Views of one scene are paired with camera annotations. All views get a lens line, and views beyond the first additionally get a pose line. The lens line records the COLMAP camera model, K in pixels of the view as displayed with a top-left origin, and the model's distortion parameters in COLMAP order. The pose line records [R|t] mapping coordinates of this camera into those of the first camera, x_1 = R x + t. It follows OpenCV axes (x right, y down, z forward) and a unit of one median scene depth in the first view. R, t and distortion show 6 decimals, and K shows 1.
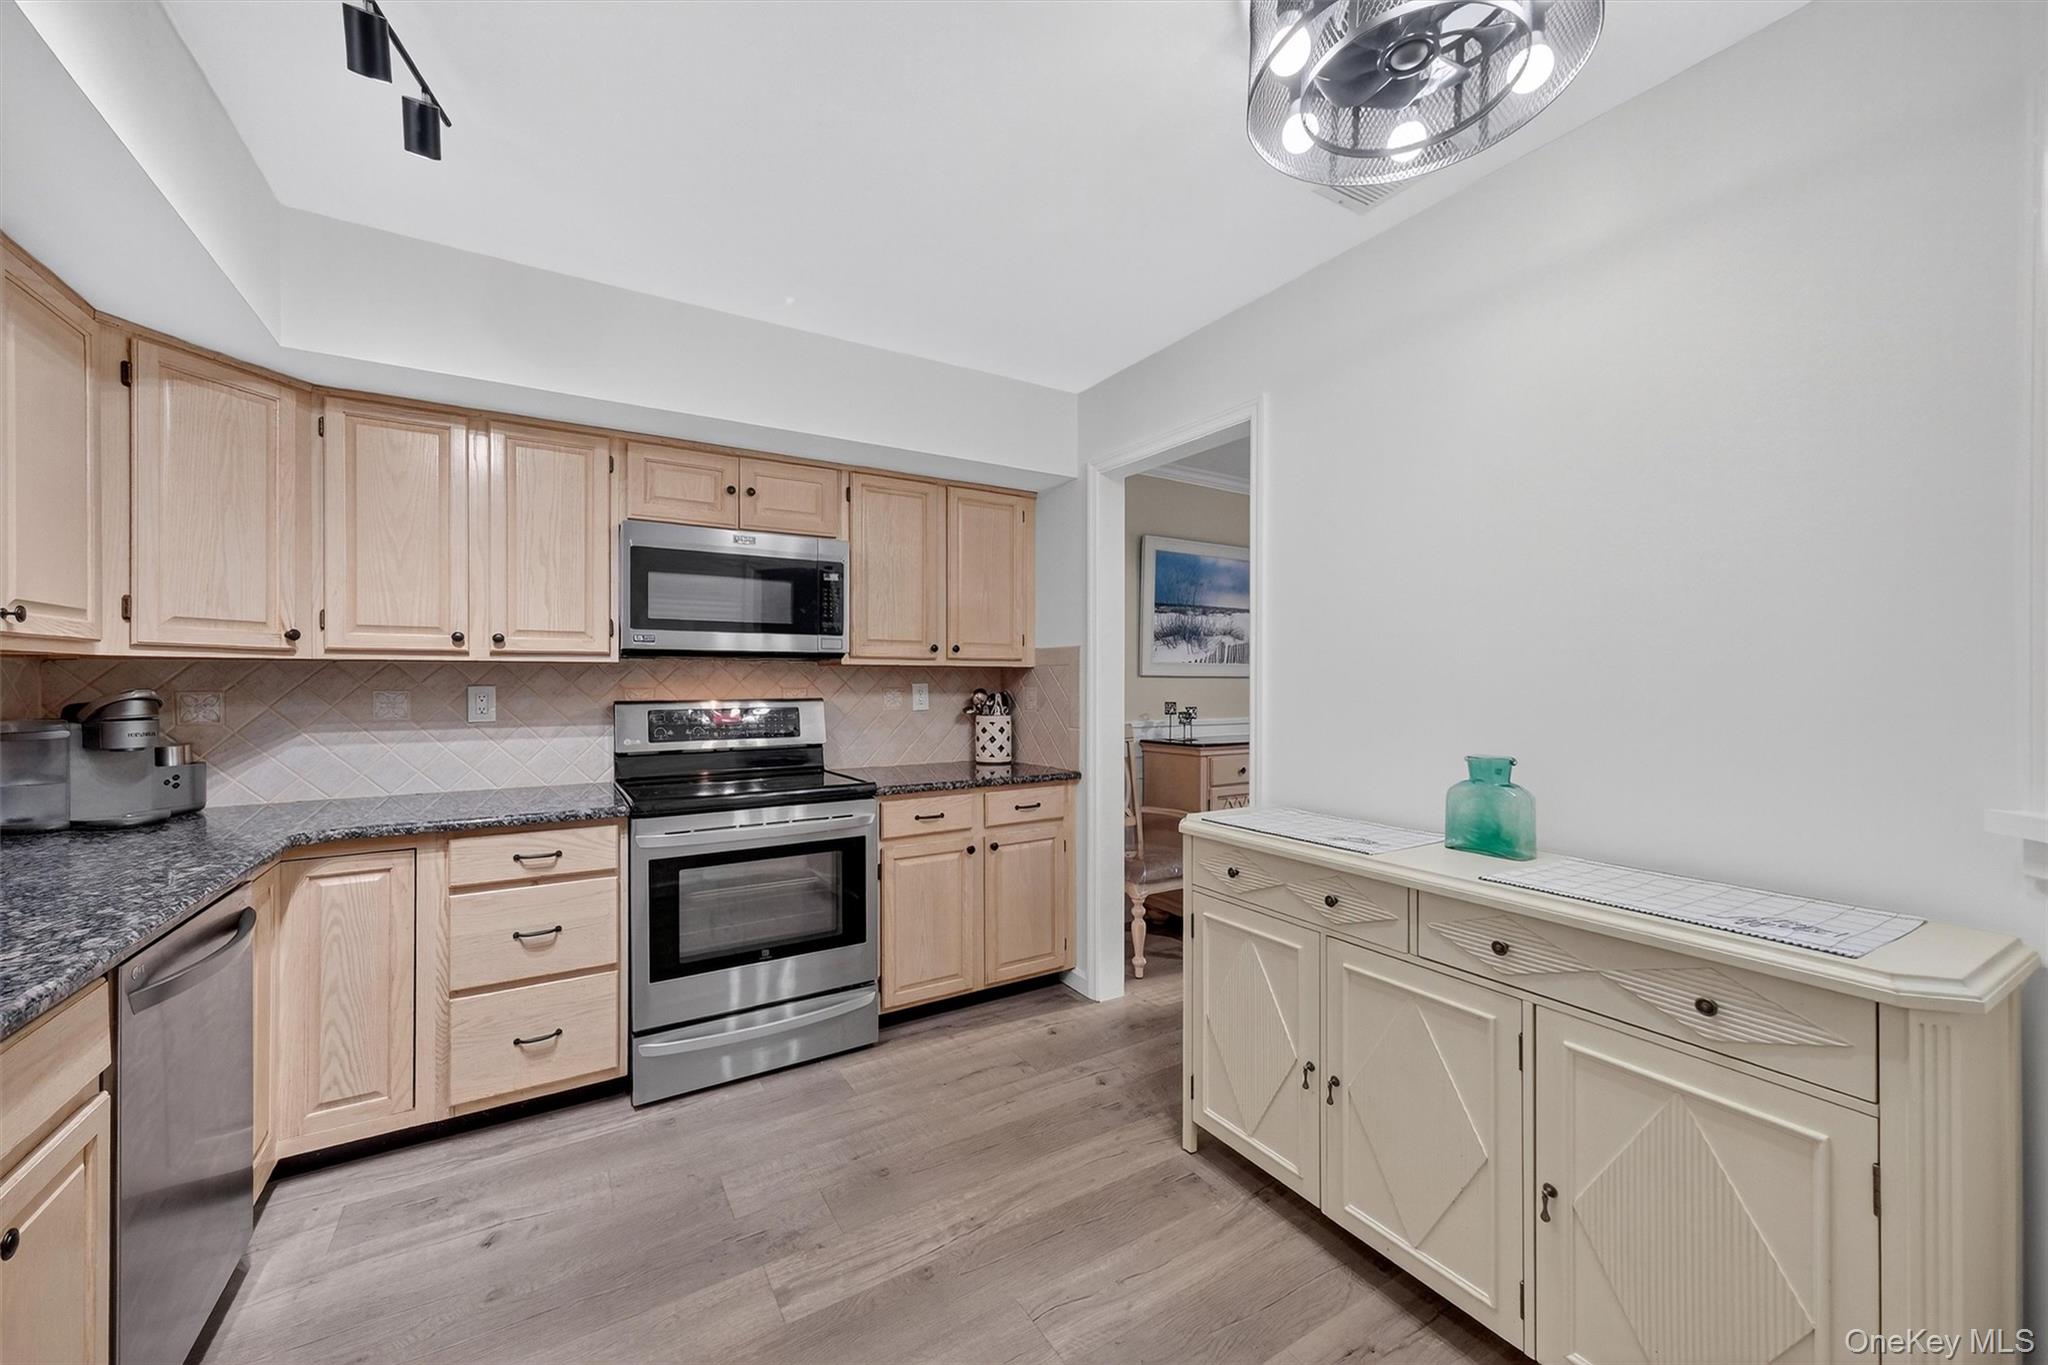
lens RADIAL K [[781.8, 0, 1010.6], [0, 781.8, 683.2], [0, 0, 1]] dist [0.013342, 0.000042]
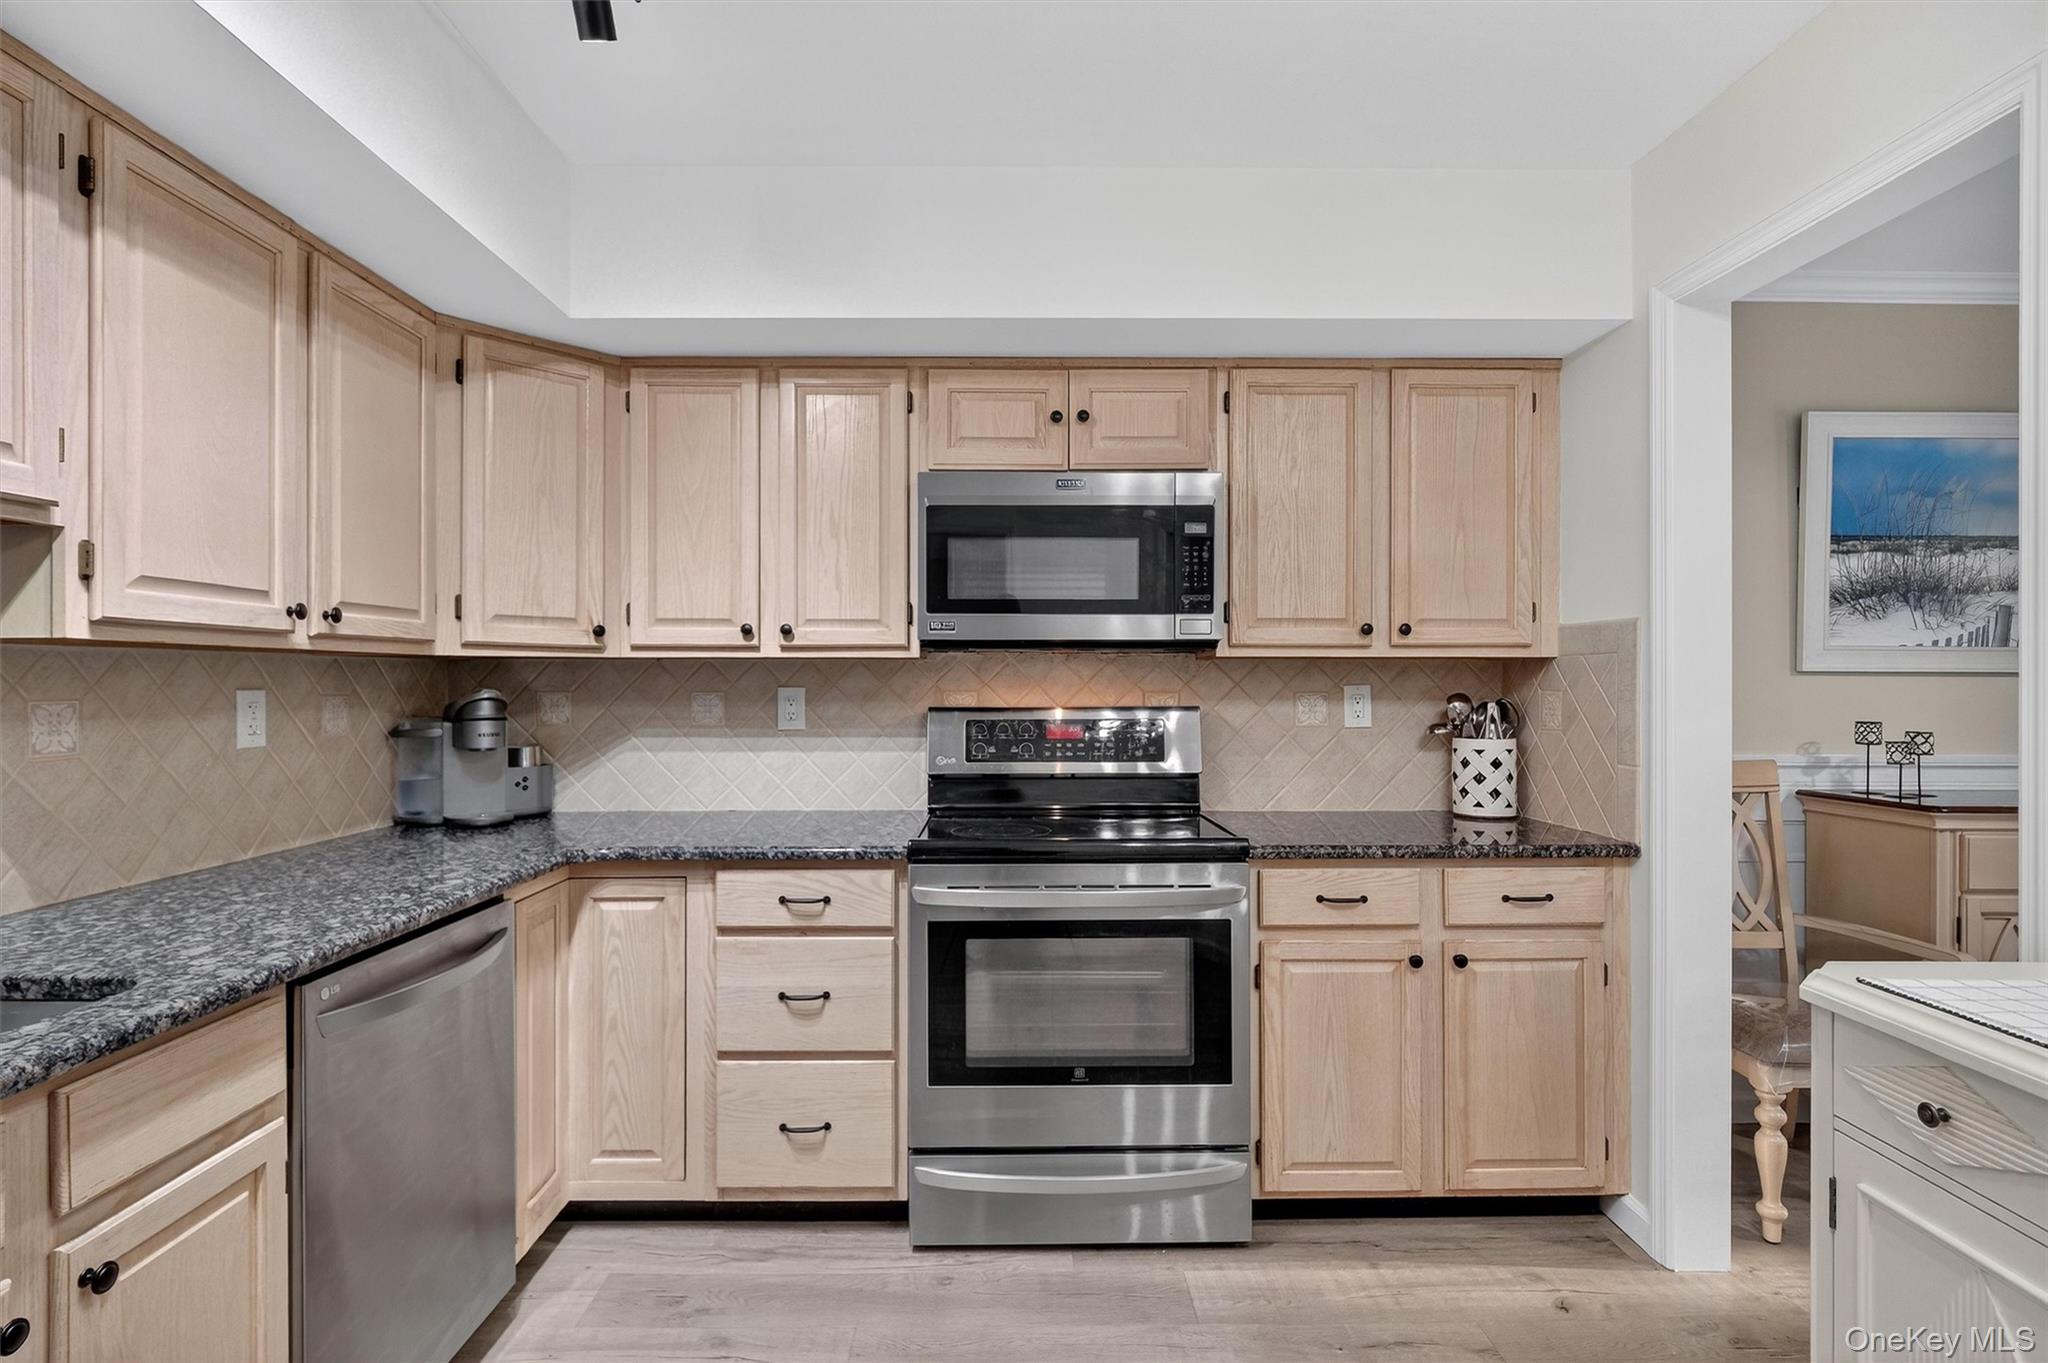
lens RADIAL K [[1032.0, 0, 1017.4], [0, 1032.0, 678.5], [0, 0, 1]] dist [-0.002705, -0.001499]
pose [[0.860534, -0.000991, -0.509392, 0.097415], [-0.001797, 0.999986, -0.004982, -0.000710], [0.509390, 0.005202, 0.860520, 0.169477]]
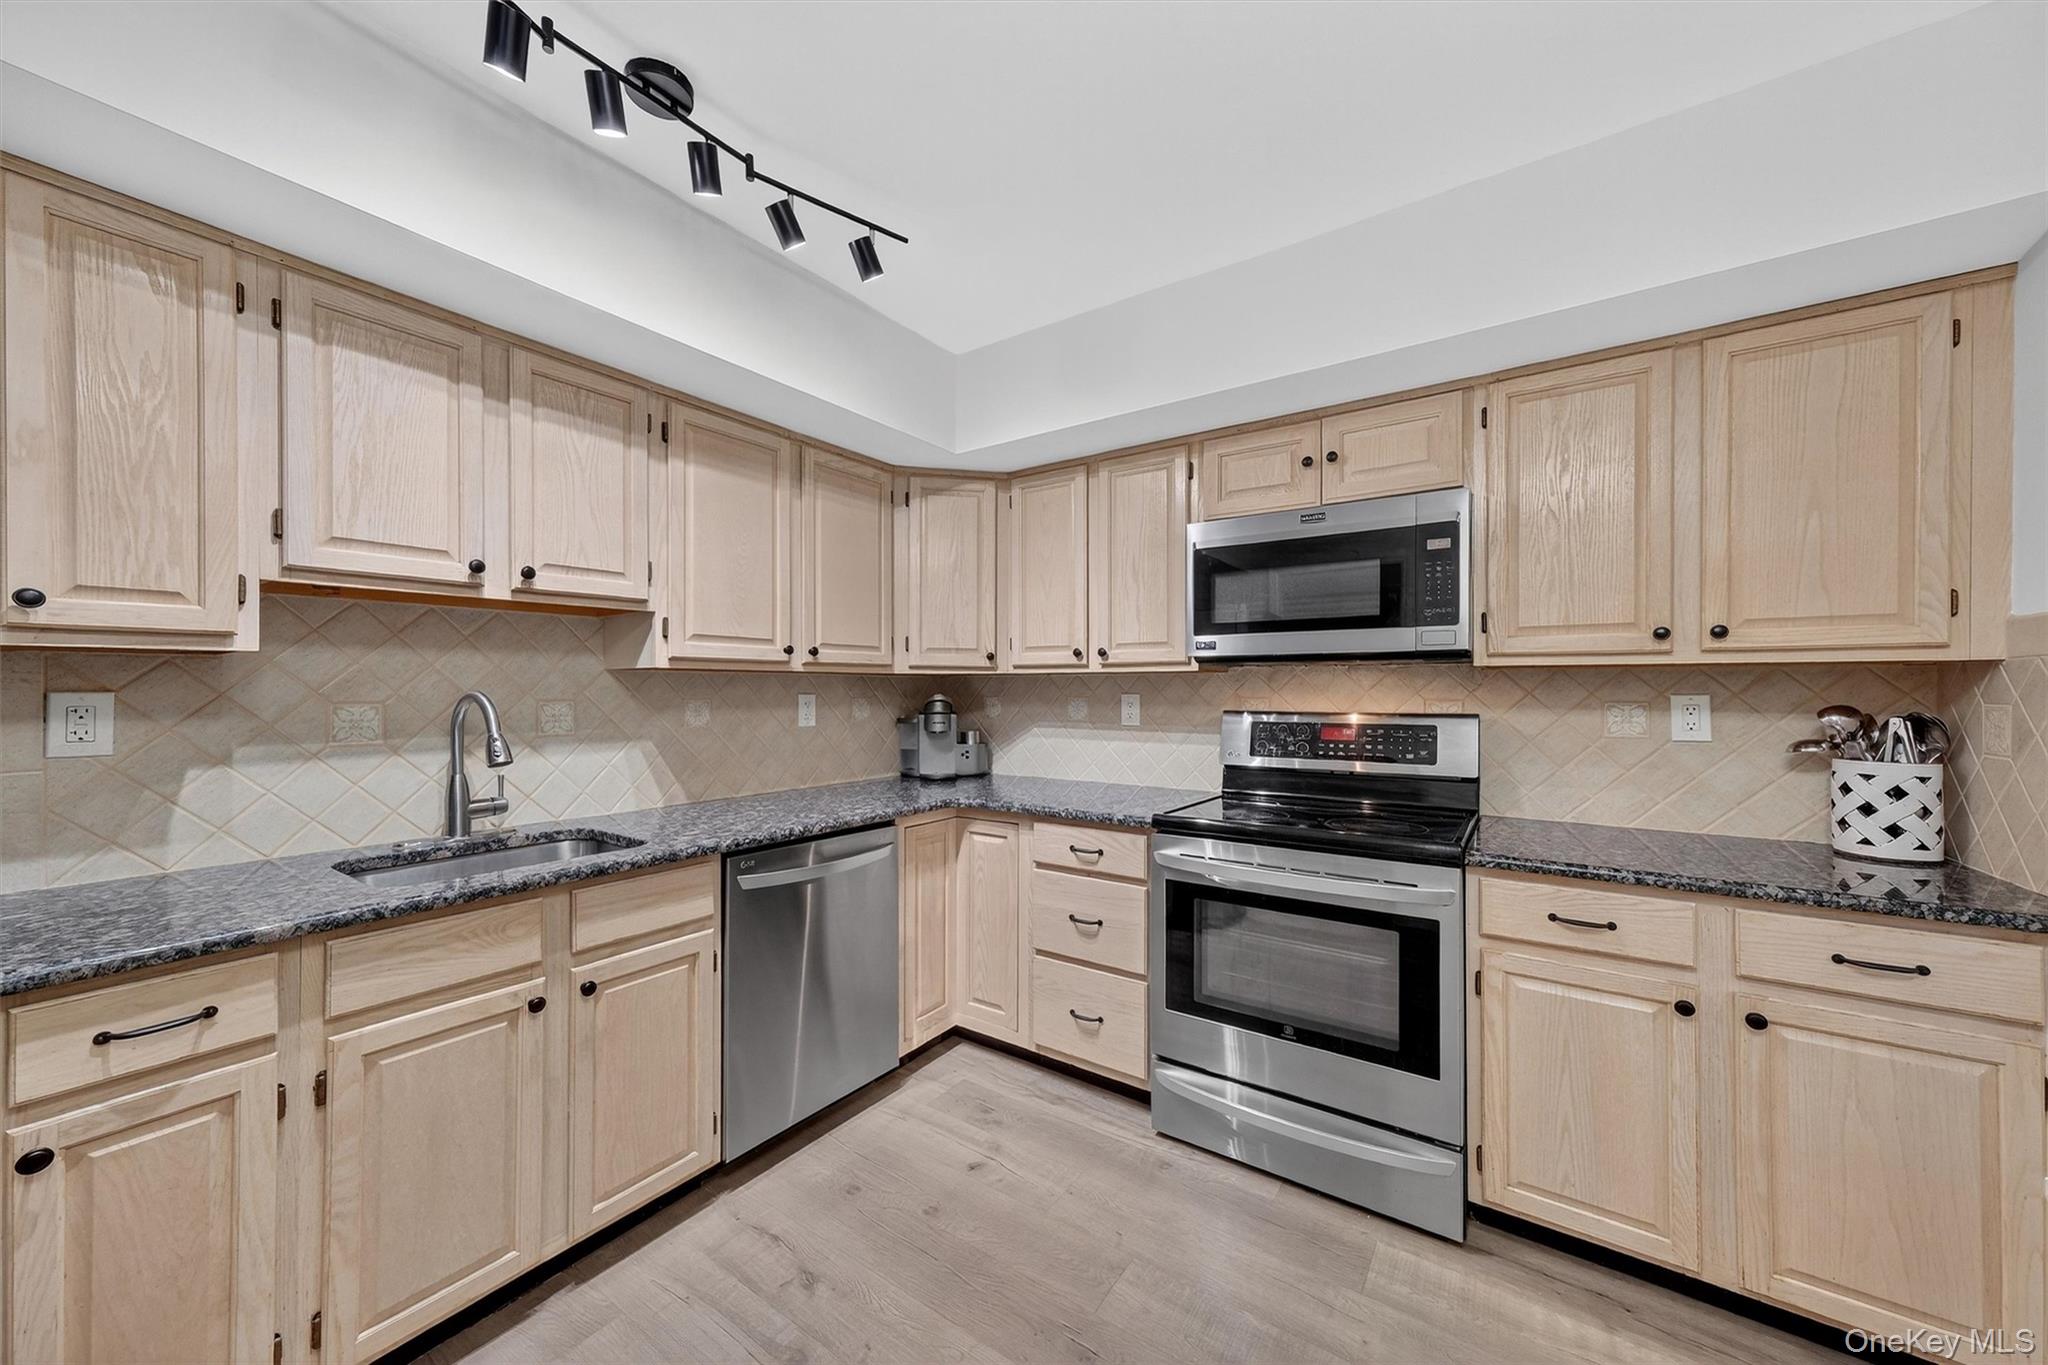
lens RADIAL K [[746.1, 0, 1019.5], [0, 746.1, 689.4], [0, 0, 1]] dist [-0.000664, 0.005094]
pose [[0.402117, 0.001032, -0.915588, 0.252893], [-0.003889, 0.999992, -0.000581, -0.002060], [0.915580, 0.003795, 0.402118, 0.408007]]
